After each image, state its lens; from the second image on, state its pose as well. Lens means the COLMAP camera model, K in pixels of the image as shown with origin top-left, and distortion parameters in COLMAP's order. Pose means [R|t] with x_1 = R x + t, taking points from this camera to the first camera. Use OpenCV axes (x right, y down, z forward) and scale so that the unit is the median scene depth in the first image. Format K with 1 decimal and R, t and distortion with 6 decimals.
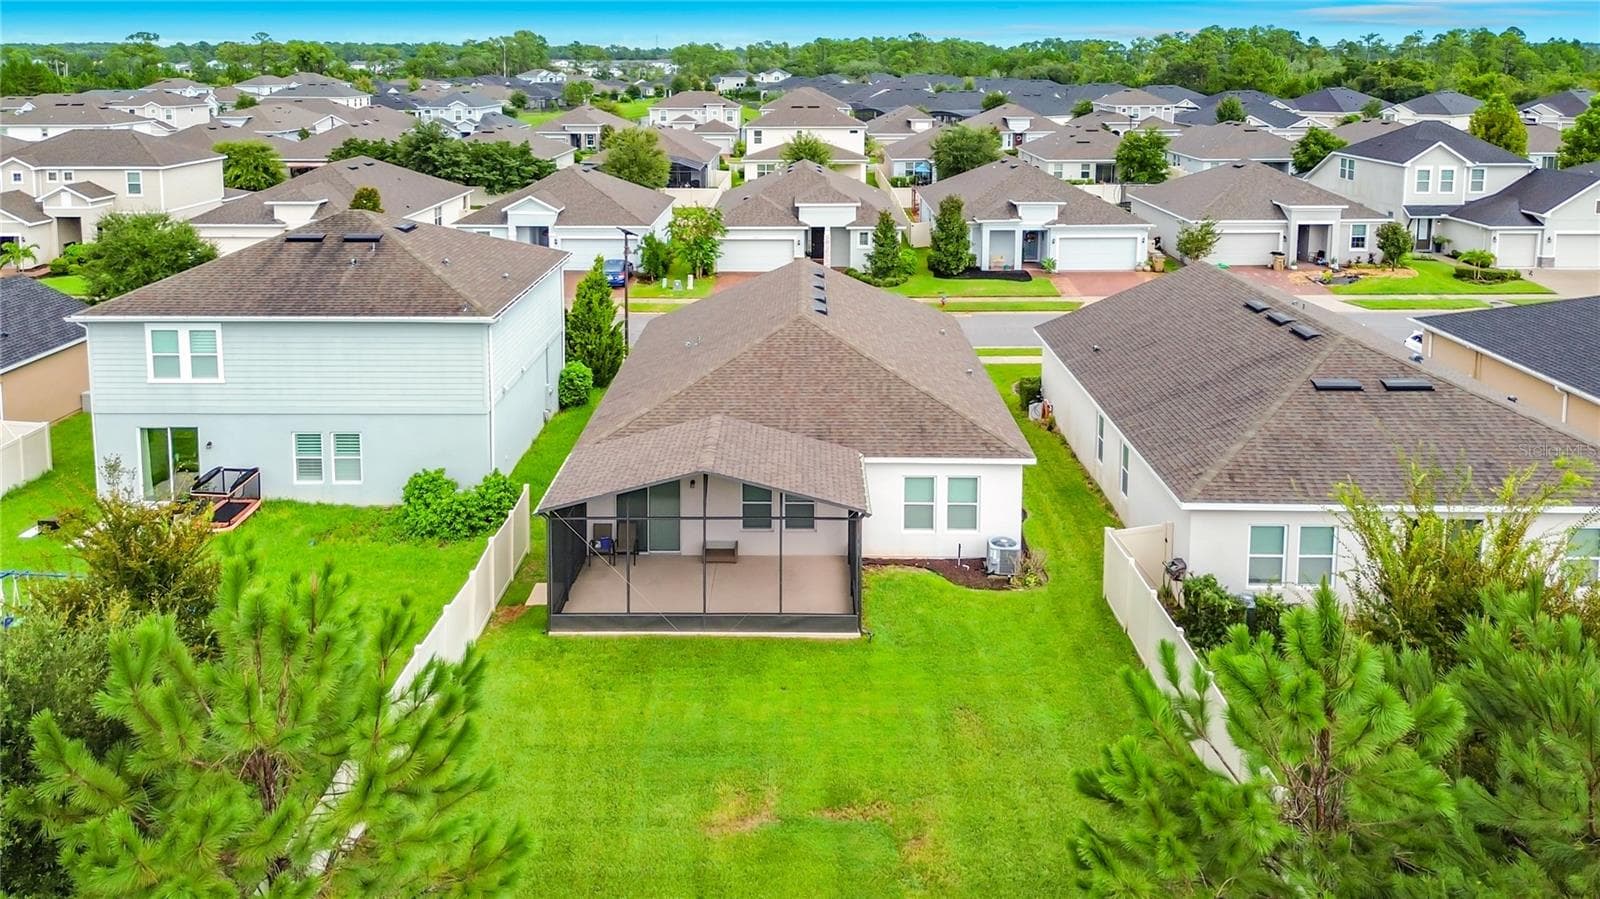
lens RADIAL K [[1139.7, 0, 795.0], [0, 1139.7, 398.0], [0, 0, 1]] dist [0.073559, -0.084662]
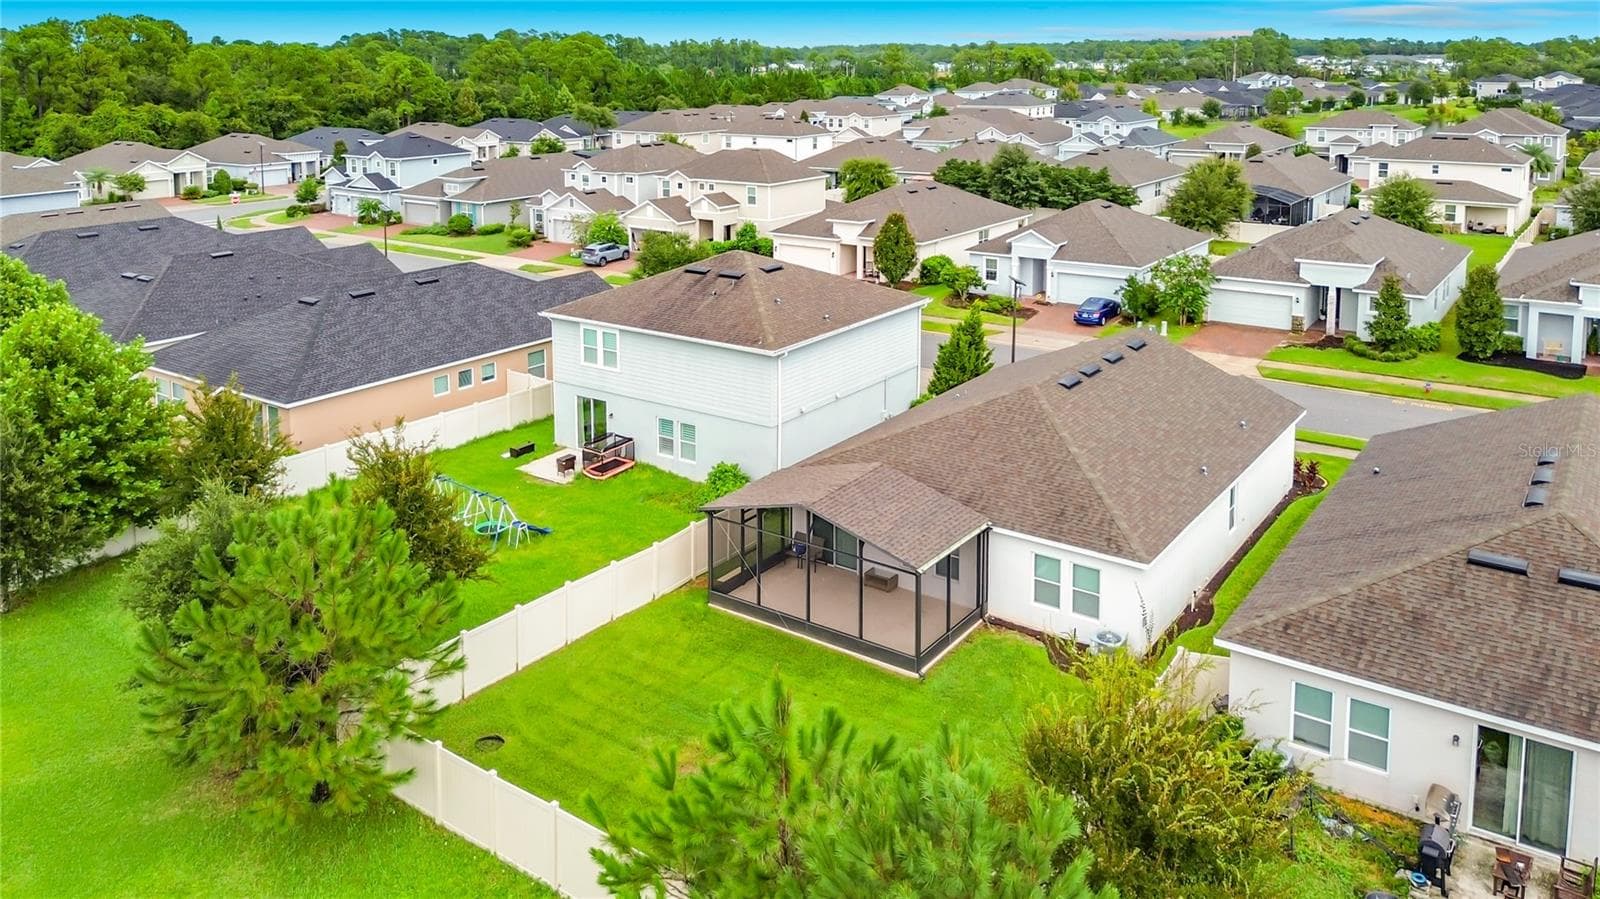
lens RADIAL K [[1153.2, 0, 786.3], [0, 1153.2, 447.7], [0, 0, 1]] dist [0.062479, -0.101211]
pose [[0.816698, 0.180694, -0.548046, 0.204134], [-0.158139, 0.983435, 0.088587, -0.036859], [0.554974, 0.014319, 0.831744, -0.013128]]
